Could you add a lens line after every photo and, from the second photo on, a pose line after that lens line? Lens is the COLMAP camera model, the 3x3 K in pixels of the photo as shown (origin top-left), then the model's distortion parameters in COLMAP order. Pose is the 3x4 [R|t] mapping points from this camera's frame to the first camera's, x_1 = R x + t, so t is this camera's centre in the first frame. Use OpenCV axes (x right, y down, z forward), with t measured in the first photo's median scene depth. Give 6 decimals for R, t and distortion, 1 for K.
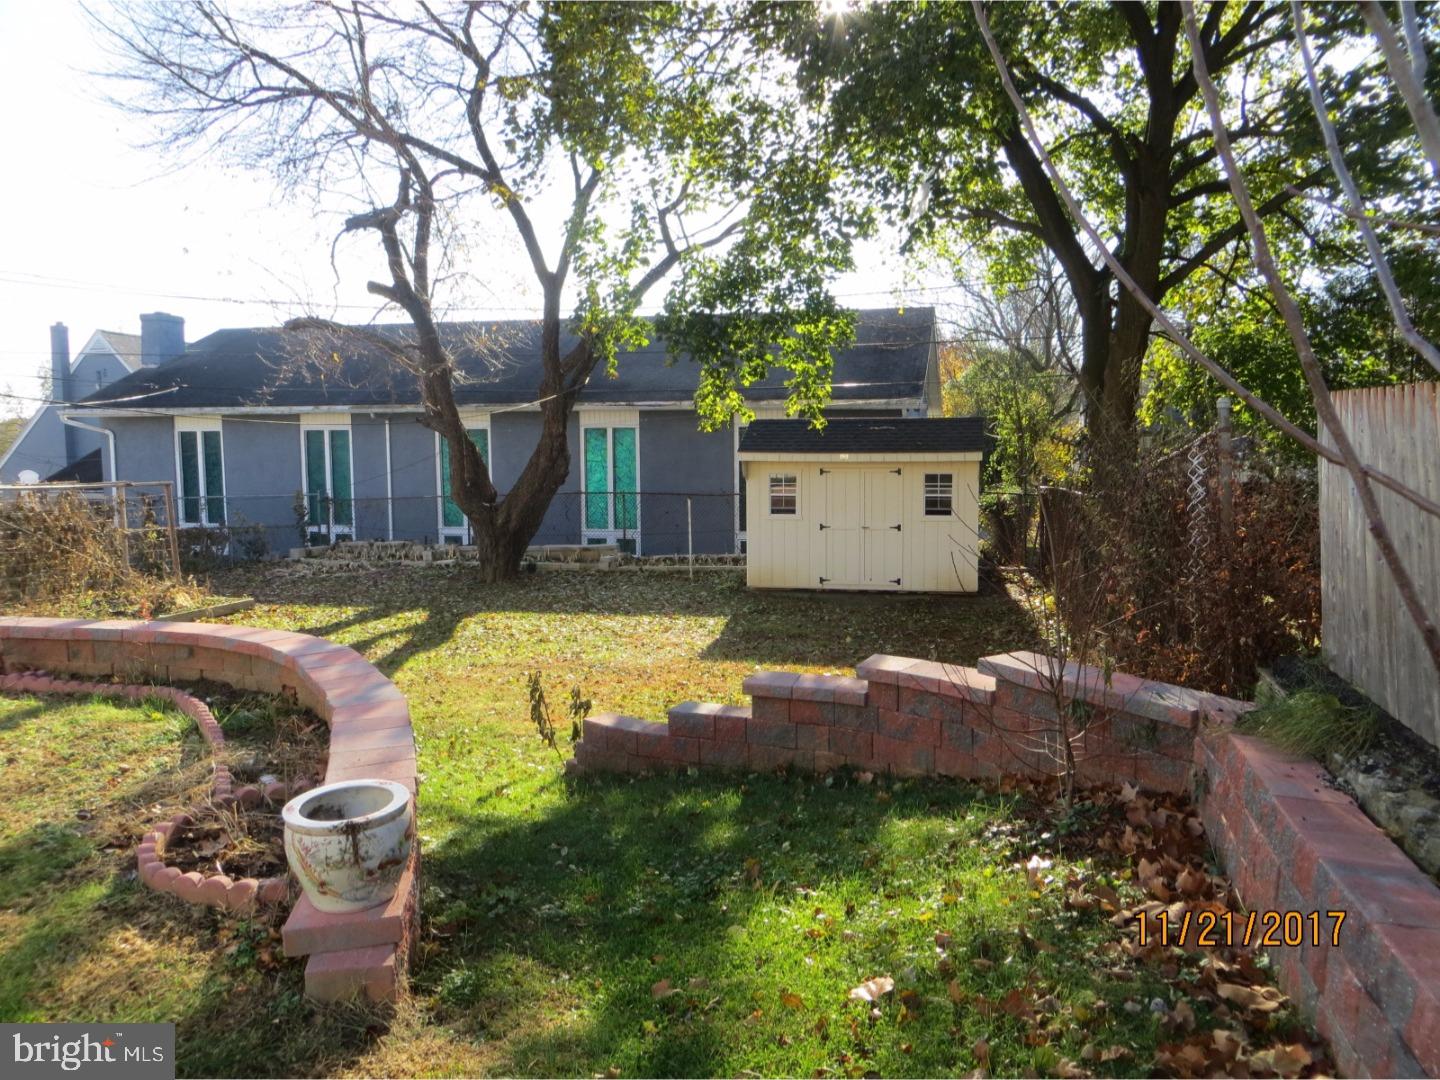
lens RADIAL K [[1081.7, 0, 721.4], [0, 1081.7, 542.5], [0, 0, 1]] dist [-0.019670, 0.002586]
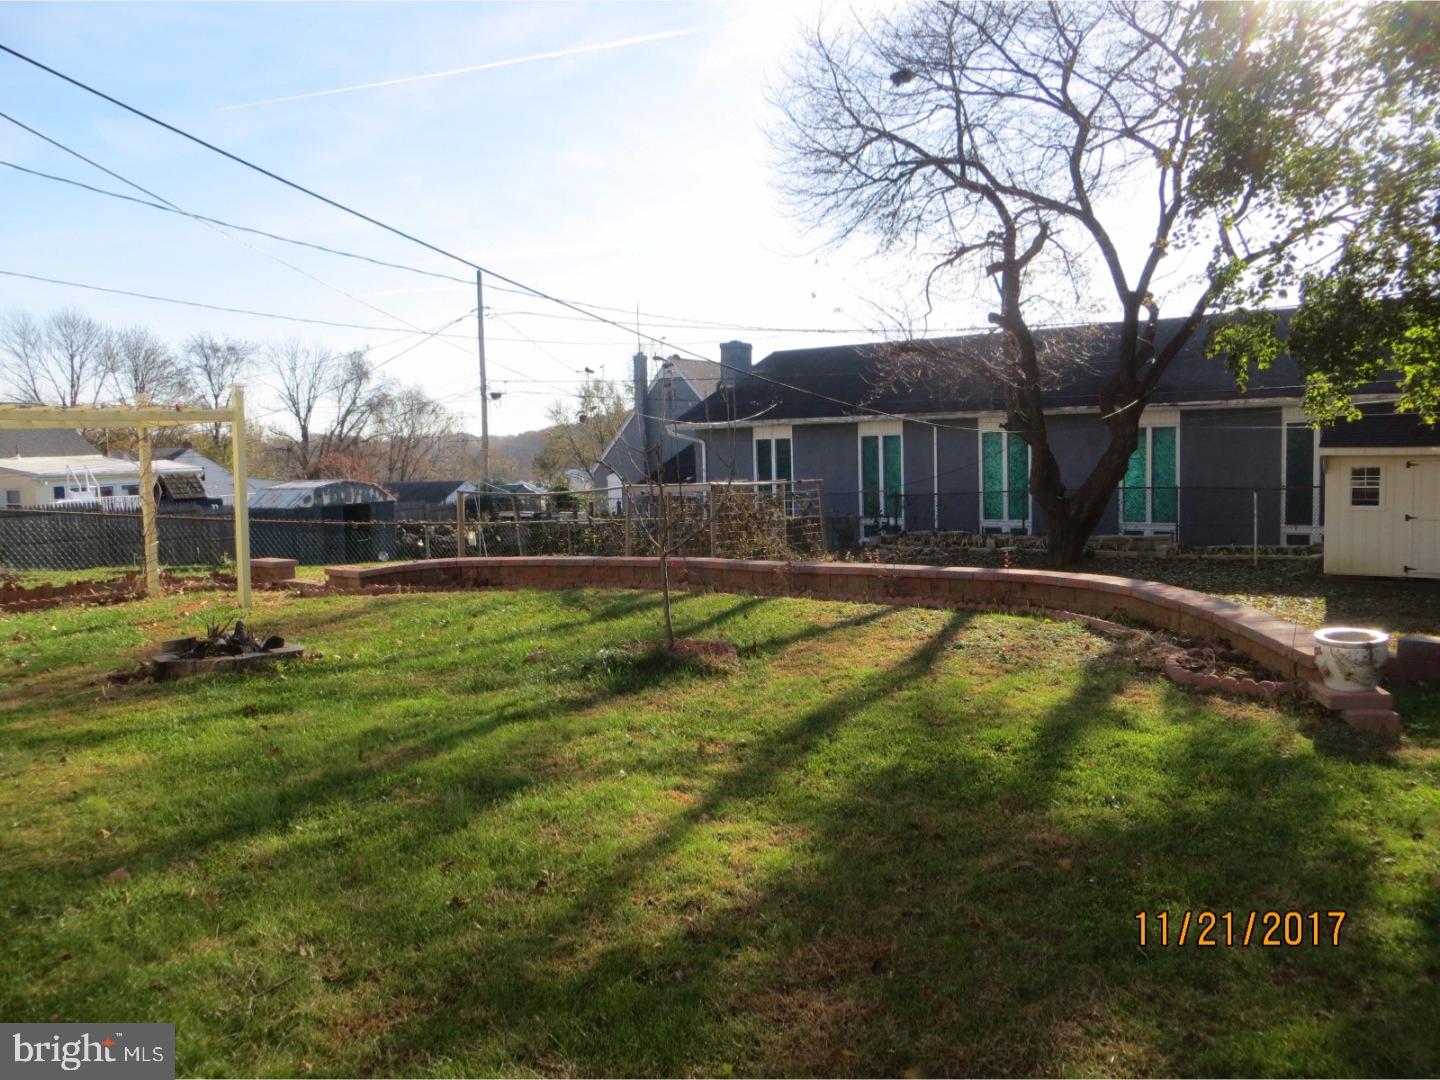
lens RADIAL K [[1069.3, 0, 716.6], [0, 1069.3, 545.1], [0, 0, 1]] dist [-0.025983, 0.006167]
pose [[0.915609, 0.015916, -0.401754, -0.086823], [-0.014921, 0.999873, 0.005605, 0.013068], [0.401792, 0.000862, 0.915730, -0.165232]]
